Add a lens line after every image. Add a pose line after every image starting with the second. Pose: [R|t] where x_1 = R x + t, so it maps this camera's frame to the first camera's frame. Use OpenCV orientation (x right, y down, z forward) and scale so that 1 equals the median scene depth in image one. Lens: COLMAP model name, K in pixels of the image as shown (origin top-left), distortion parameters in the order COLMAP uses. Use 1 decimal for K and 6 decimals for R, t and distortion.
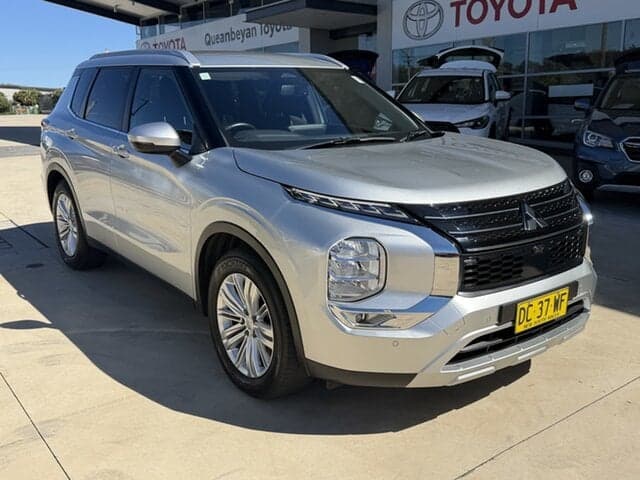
lens RADIAL K [[640.2, 0, 318.8], [0, 640.2, 240.8], [0, 0, 1]] dist [0.037731, 0.000000]
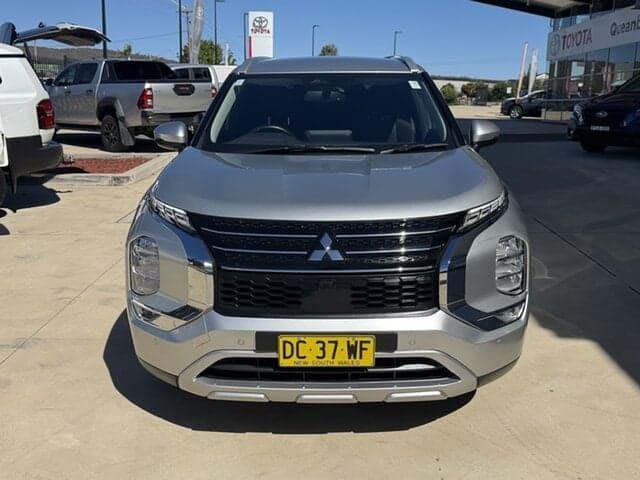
lens RADIAL K [[640.2, 0, 322.3], [0, 640.2, 233.8], [0, 0, 1]] dist [0.037731, 0.000000]
pose [[0.792035, 0.151890, -0.591279, 0.823456], [-0.151071, 0.987194, 0.051231, -0.097116], [0.591489, 0.048748, 0.804838, 0.260358]]
